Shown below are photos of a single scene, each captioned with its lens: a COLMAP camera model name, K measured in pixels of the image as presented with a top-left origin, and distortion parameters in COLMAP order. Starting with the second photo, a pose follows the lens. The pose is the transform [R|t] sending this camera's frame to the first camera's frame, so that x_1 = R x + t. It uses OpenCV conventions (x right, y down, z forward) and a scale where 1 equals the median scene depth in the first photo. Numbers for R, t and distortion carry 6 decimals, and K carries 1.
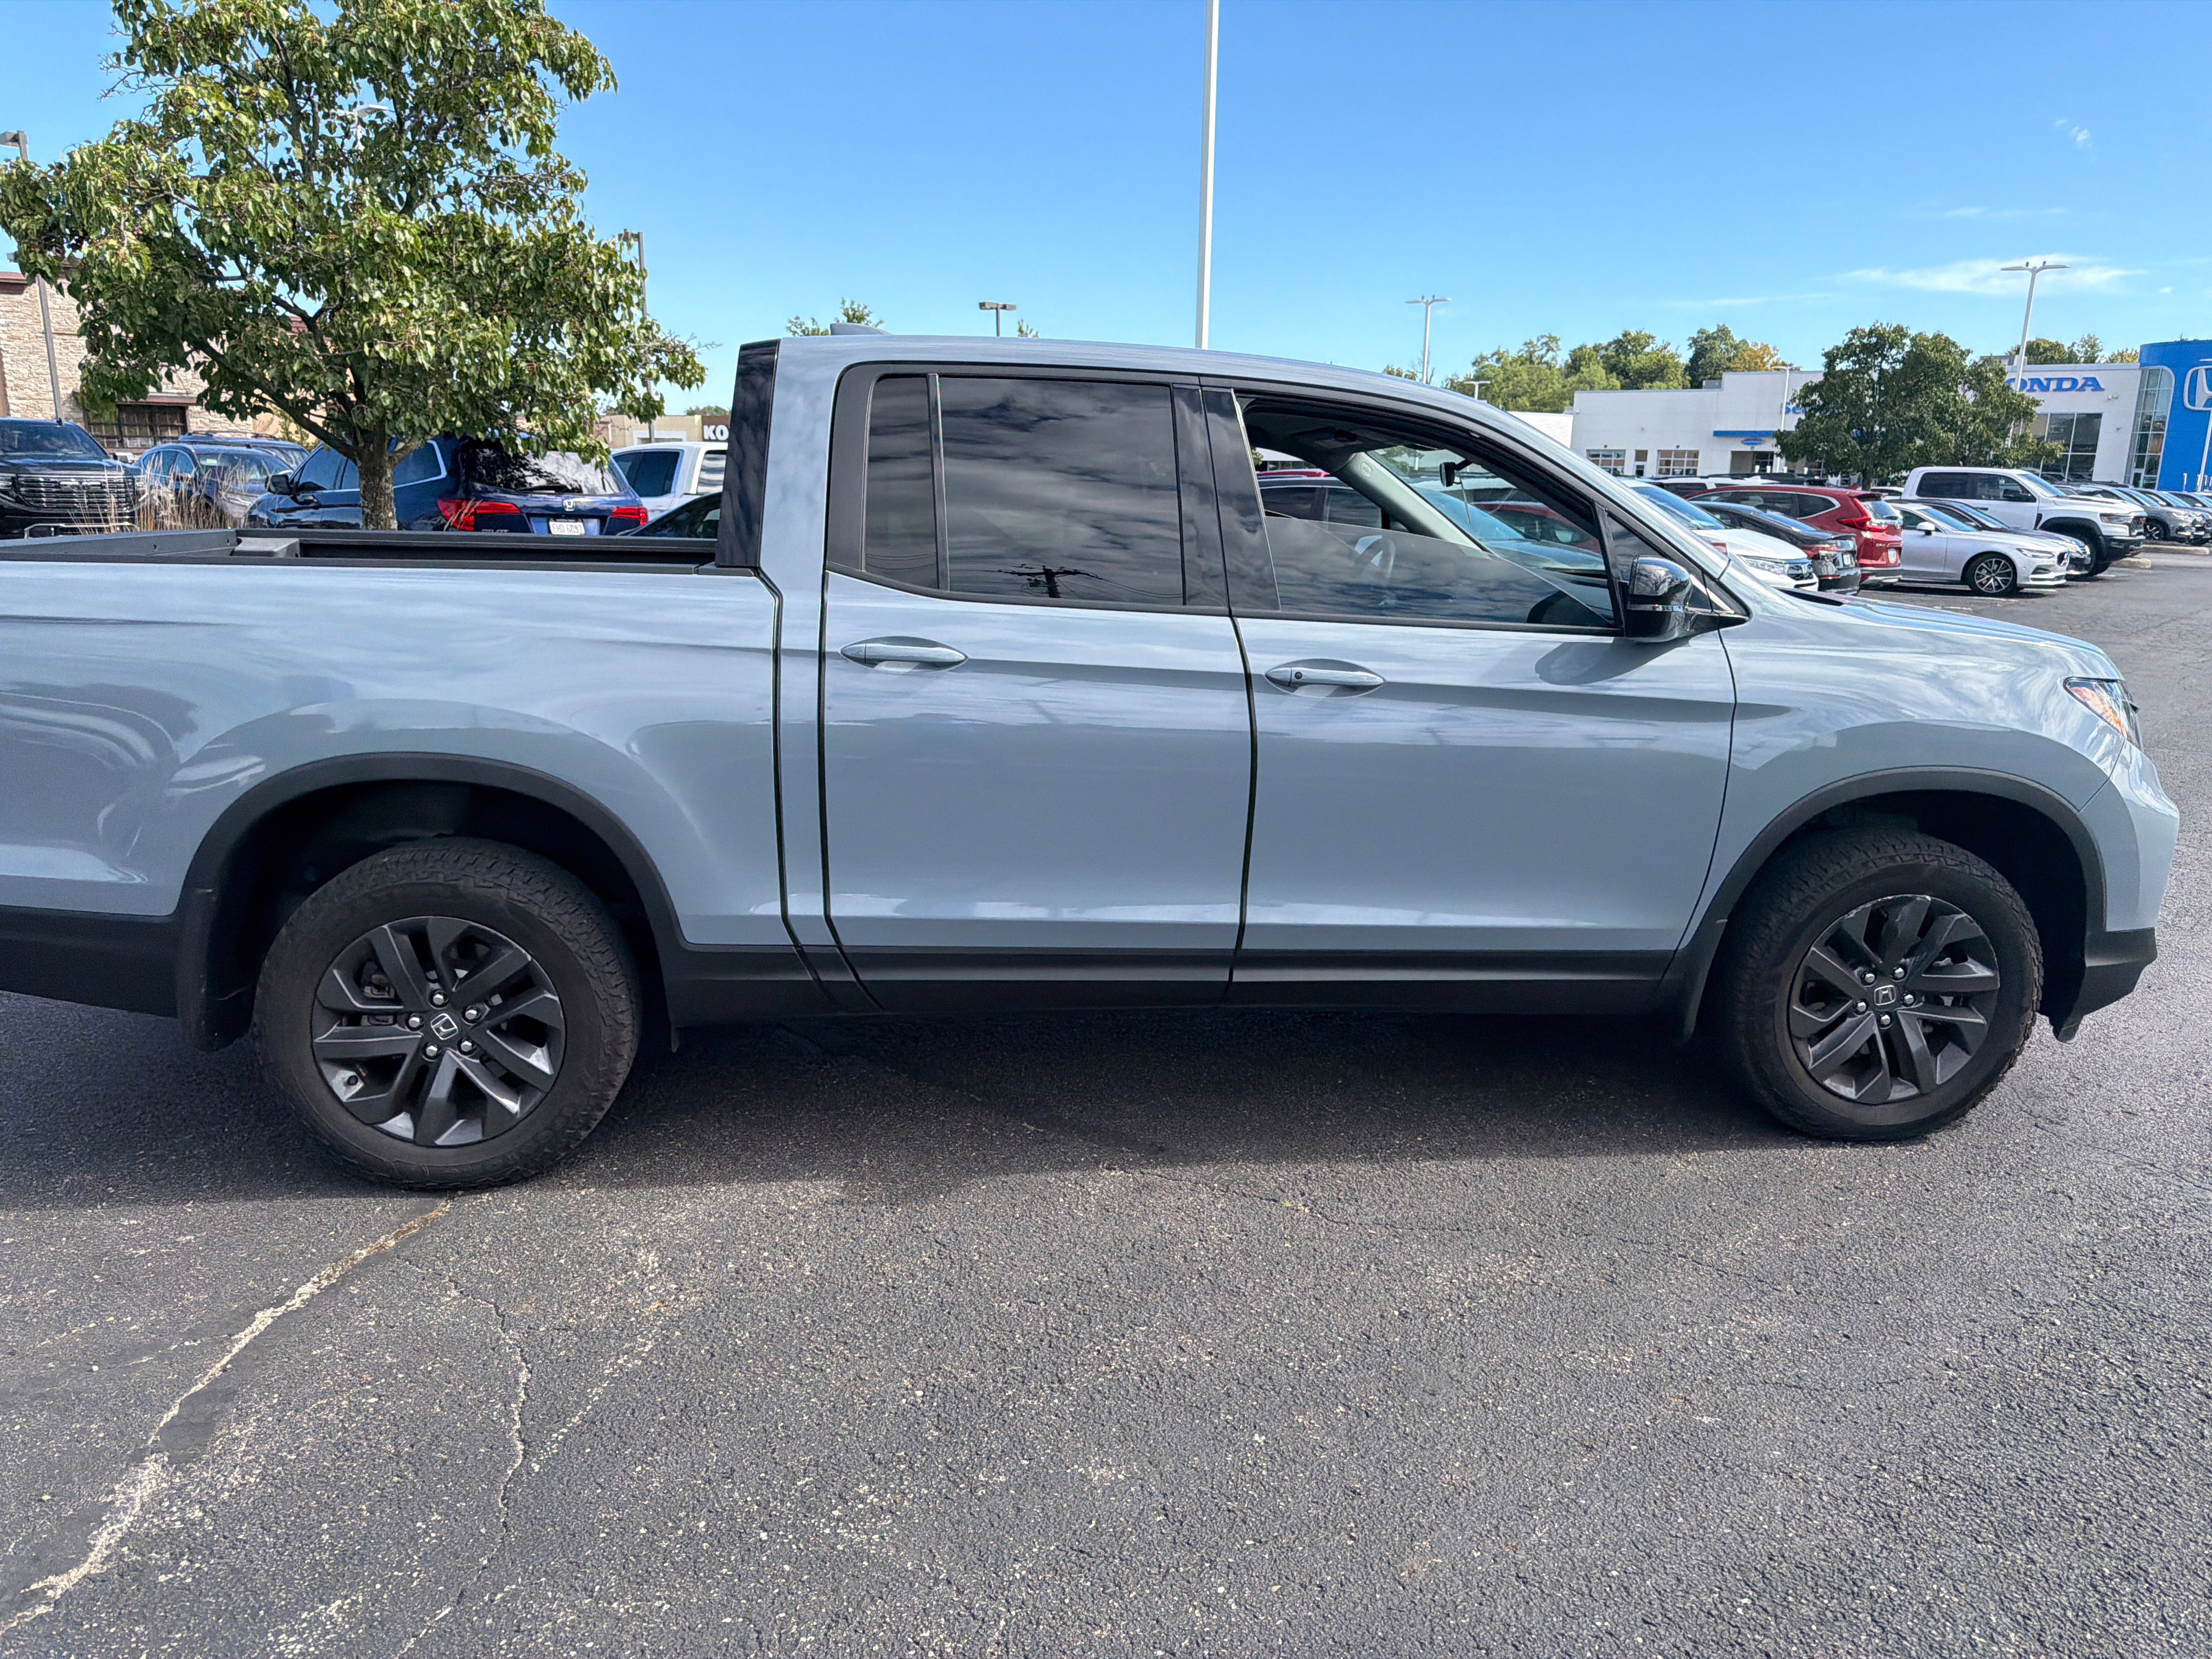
lens RADIAL K [[1566.9, 0, 1095.1], [0, 1566.9, 822.0], [0, 0, 1]] dist [0.046339, -0.064870]
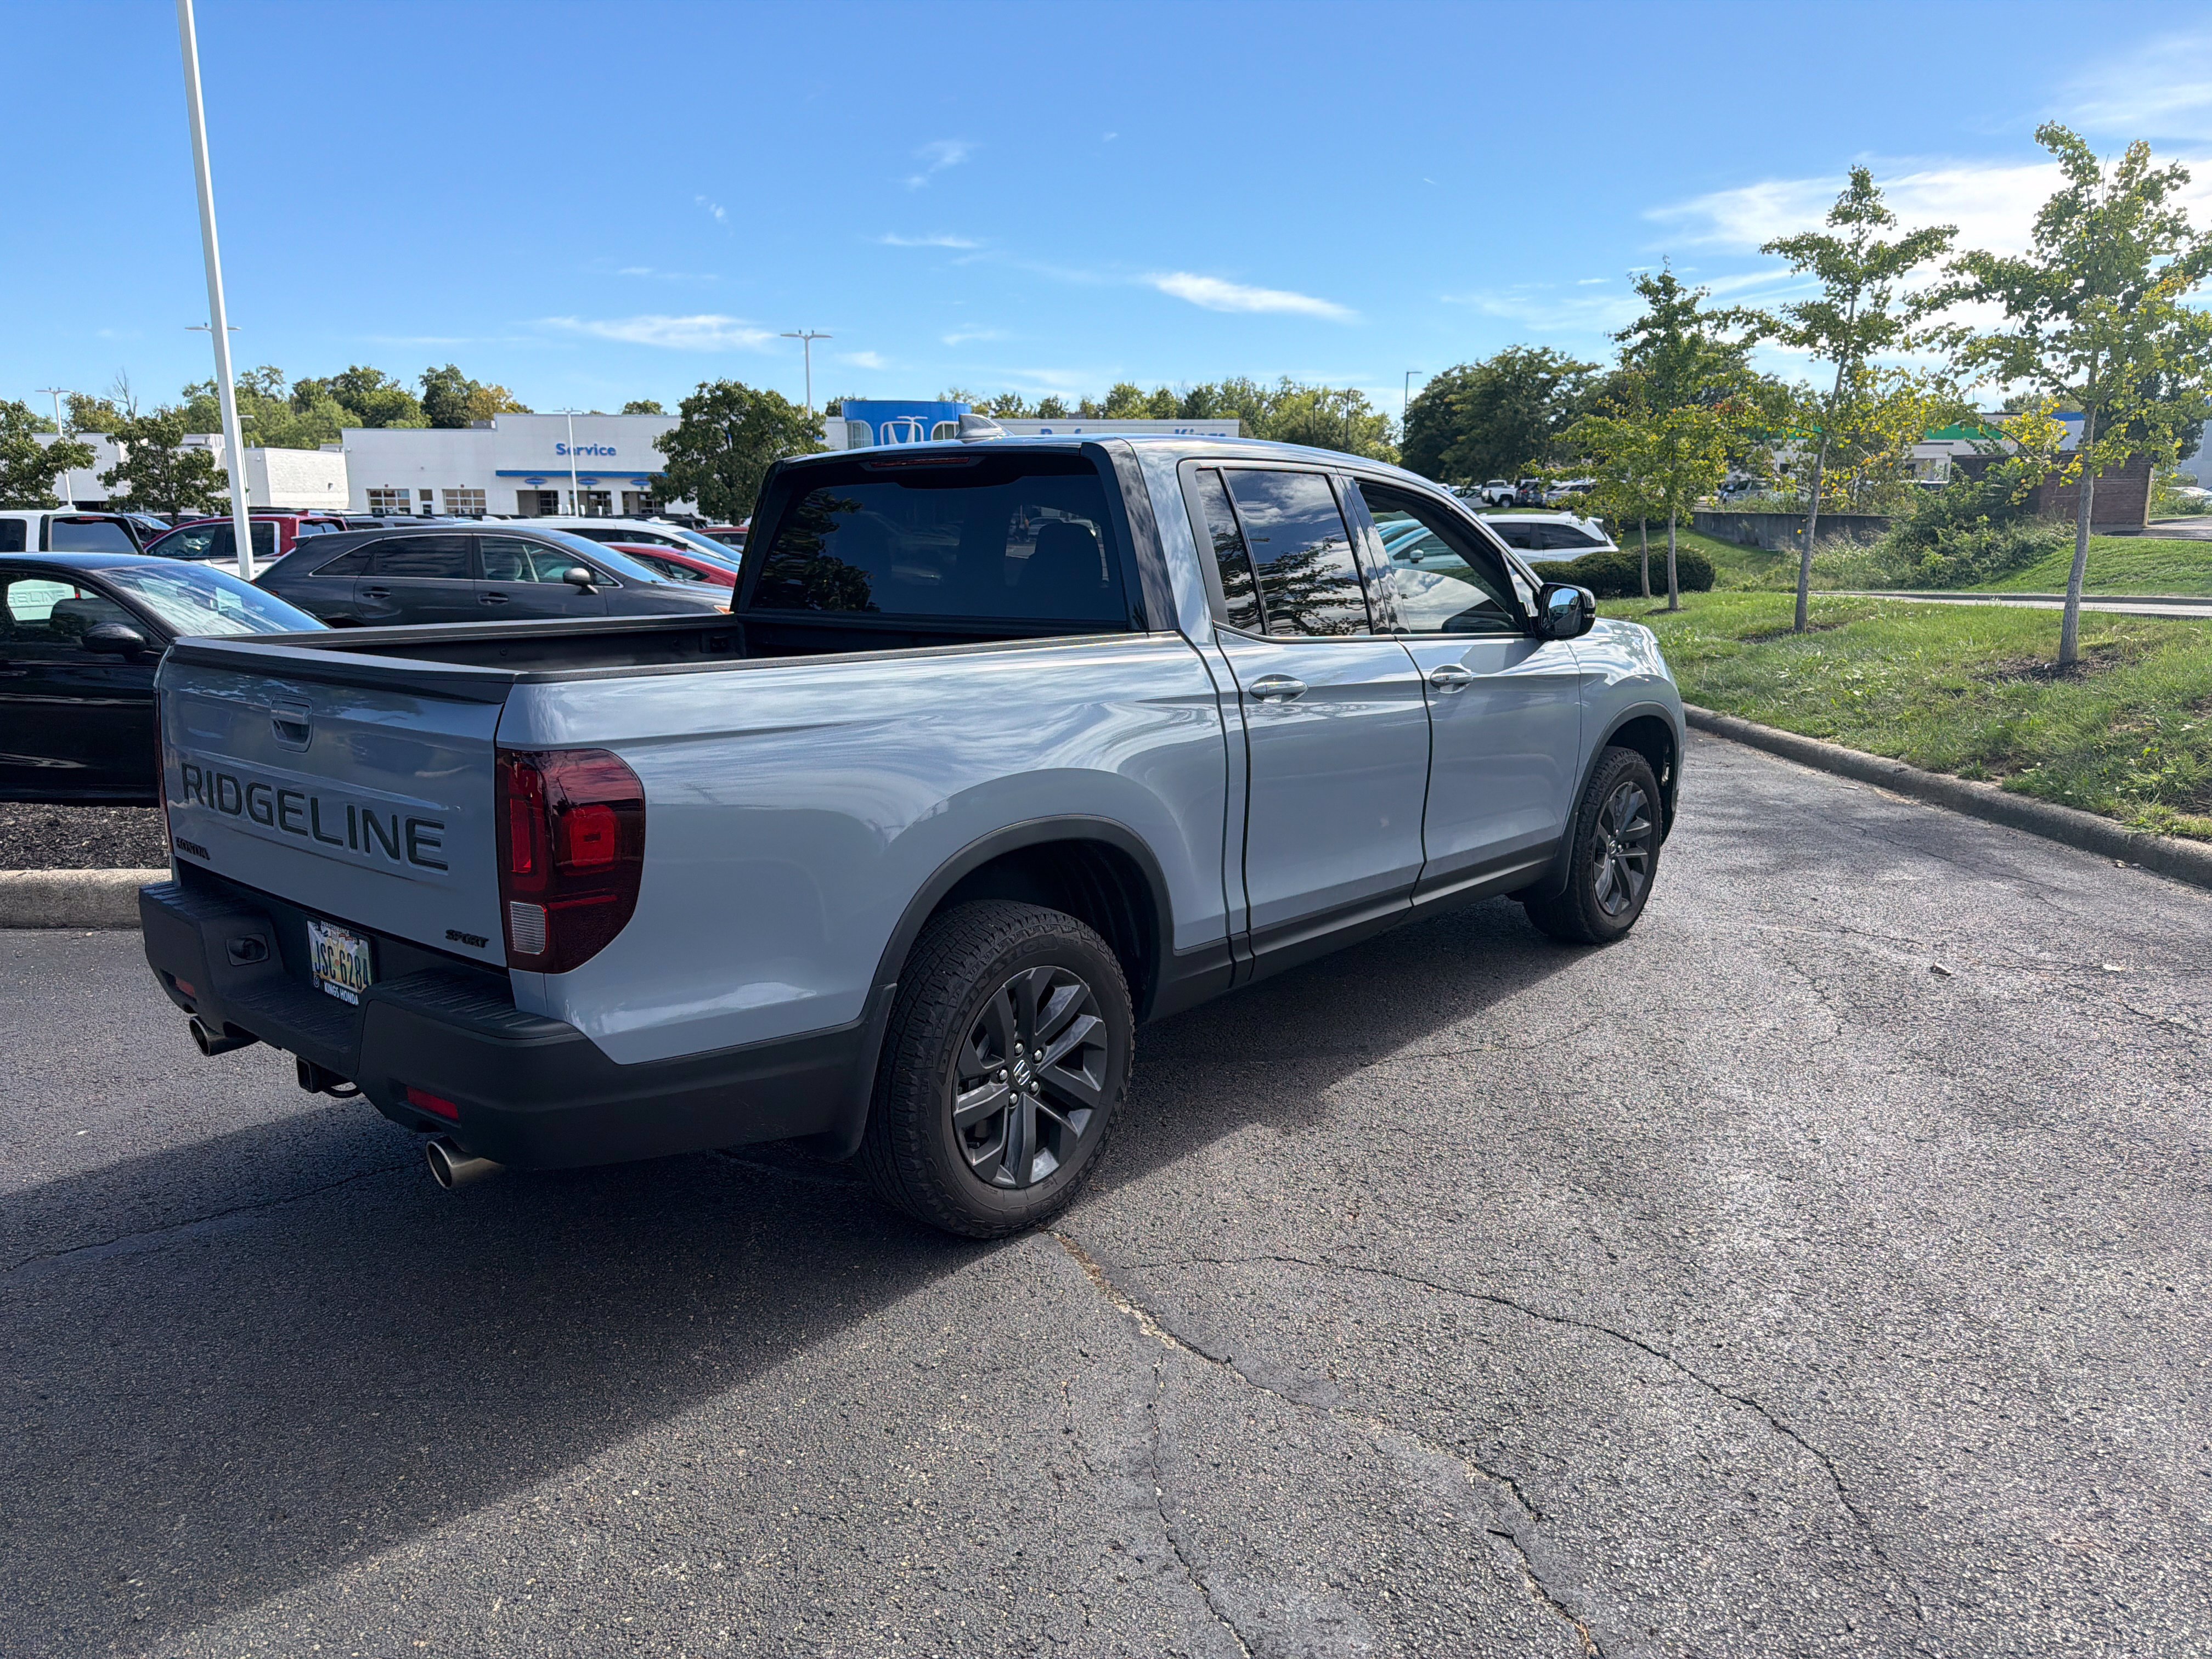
lens RADIAL K [[1560.7, 0, 1089.6], [0, 1560.7, 835.5], [0, 0, 1]] dist [0.052343, -0.072647]
pose [[0.733619, -0.152437, 0.662243, -0.969077], [0.161678, 0.985686, 0.047786, -0.066861], [-0.660048, 0.072013, 0.747764, 0.150255]]
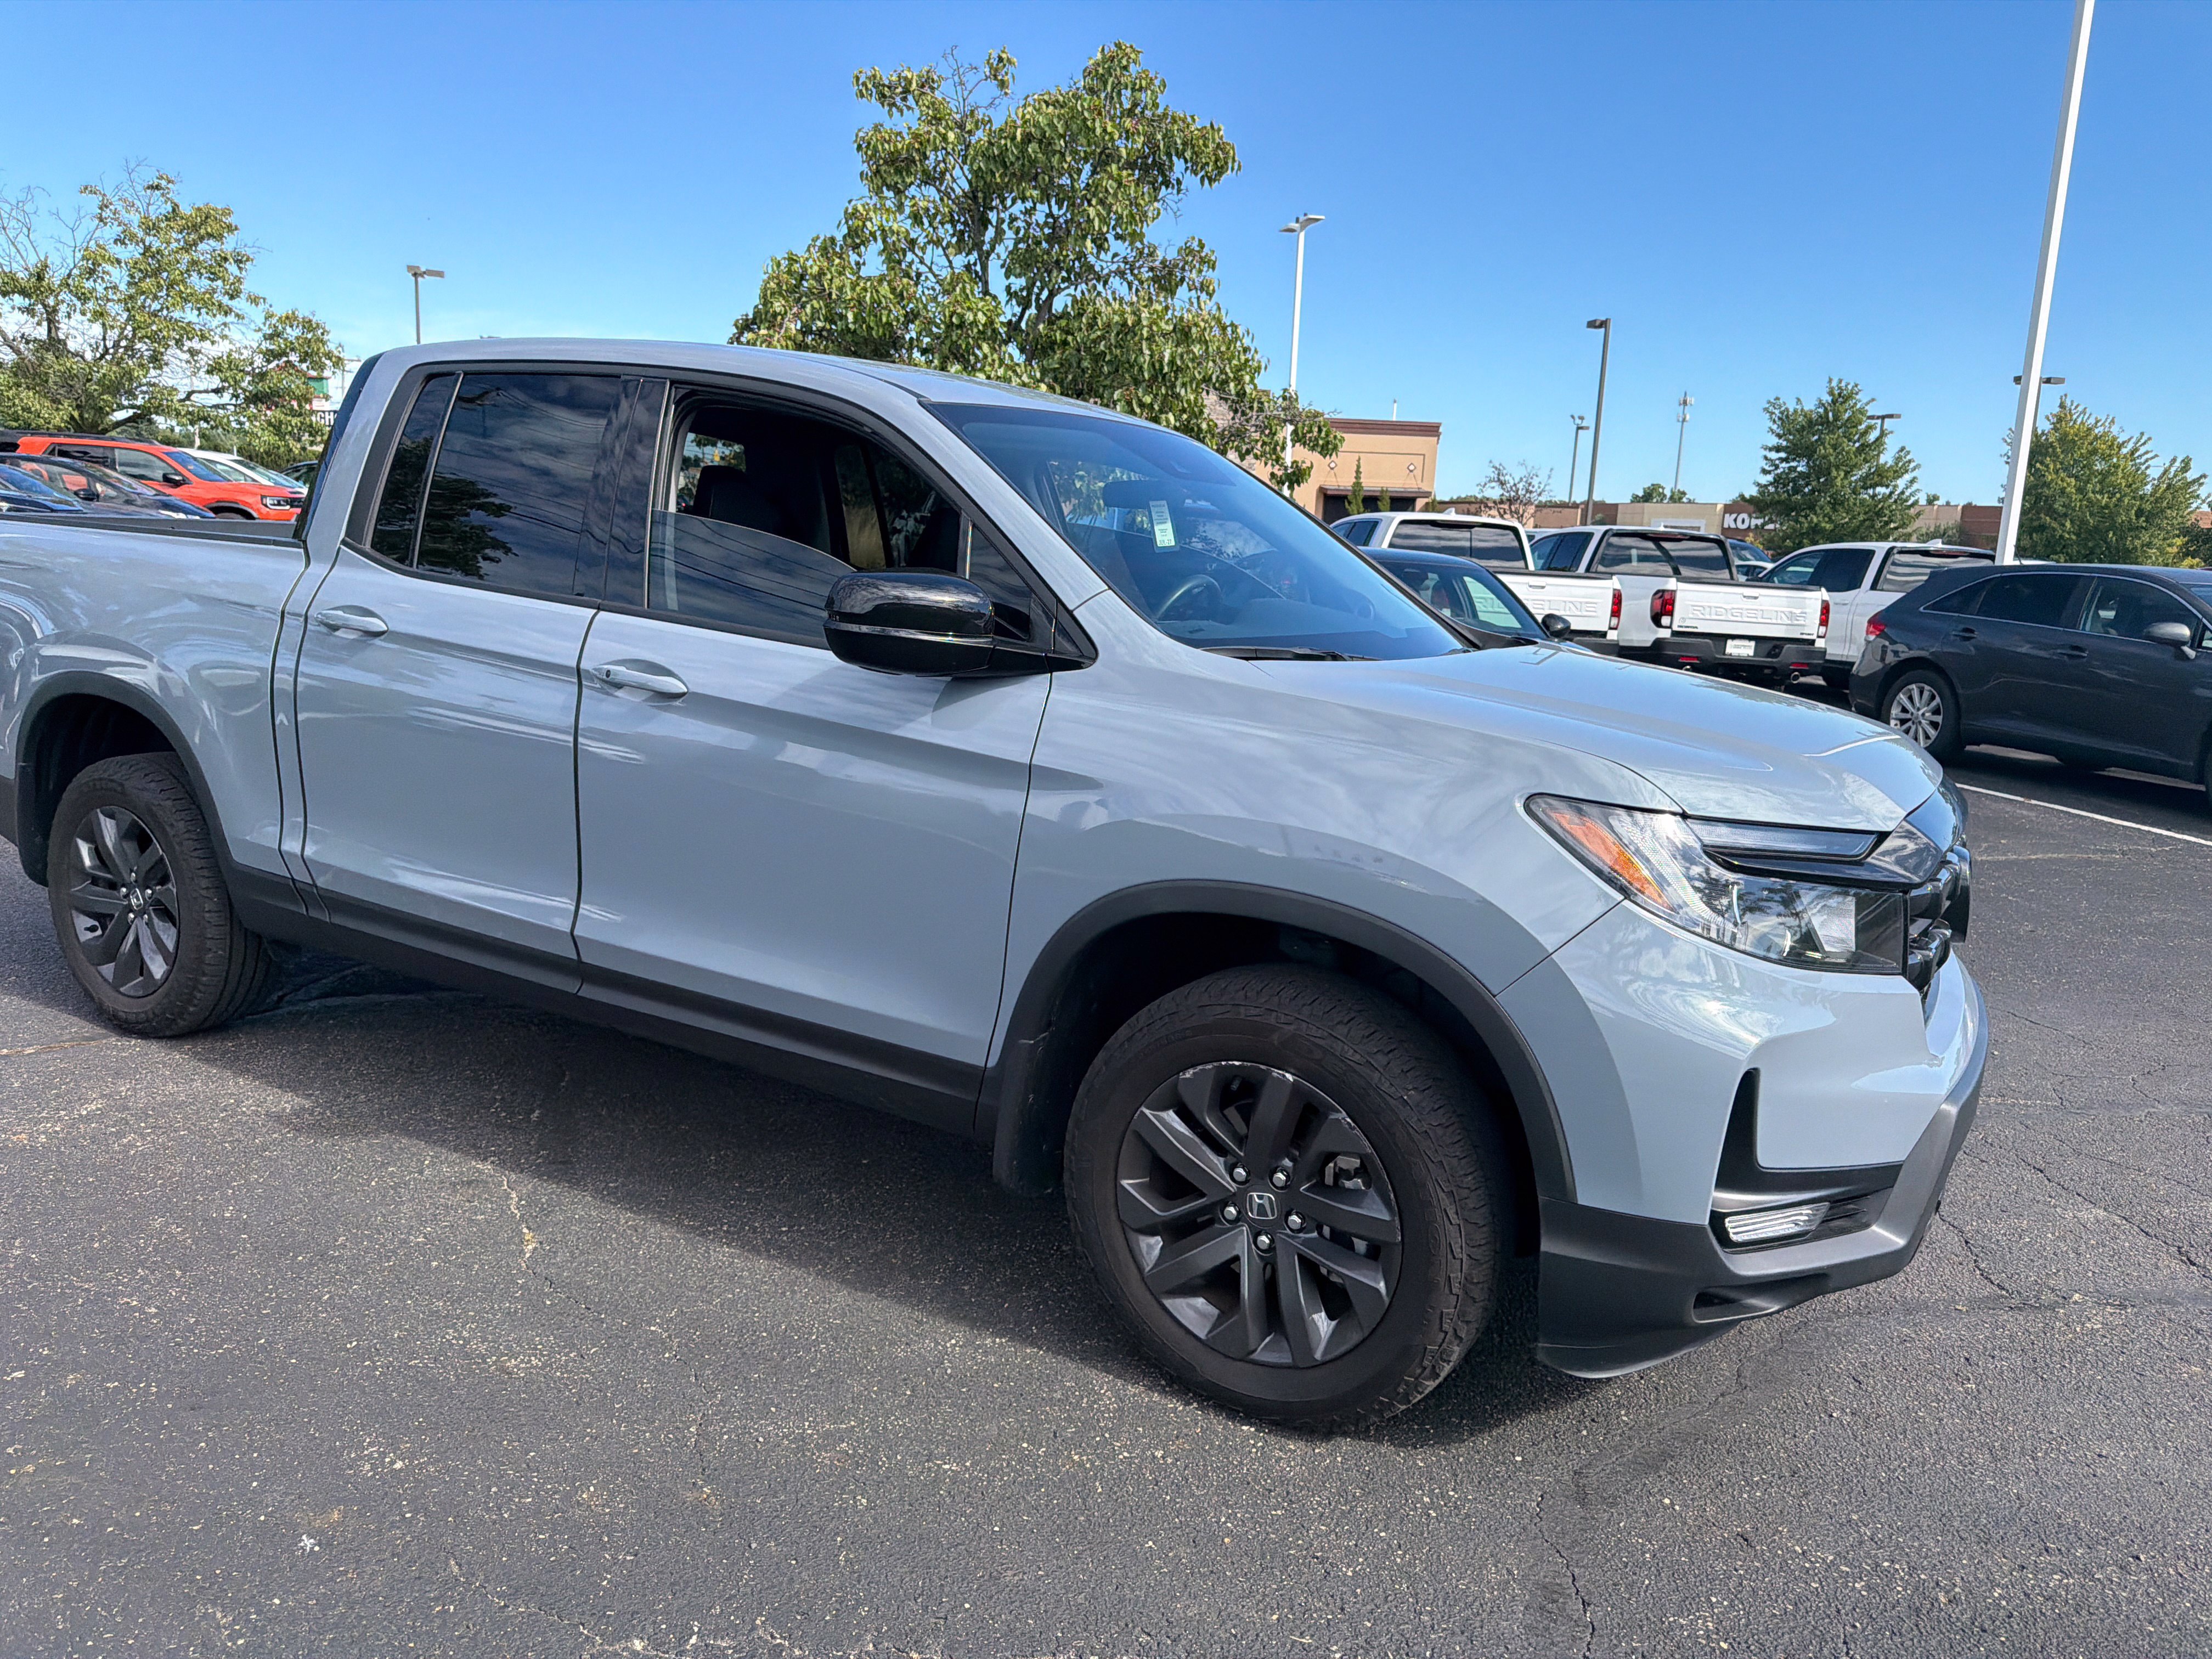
lens RADIAL K [[1561.1, 0, 1091.1], [0, 1561.1, 807.7], [0, 0, 1]] dist [0.058491, -0.076297]
pose [[0.808245, 0.128046, -0.574756, 0.828129], [-0.163429, 0.986504, -0.010045, -0.047769], [0.565712, 0.102051, 0.818263, 0.365583]]
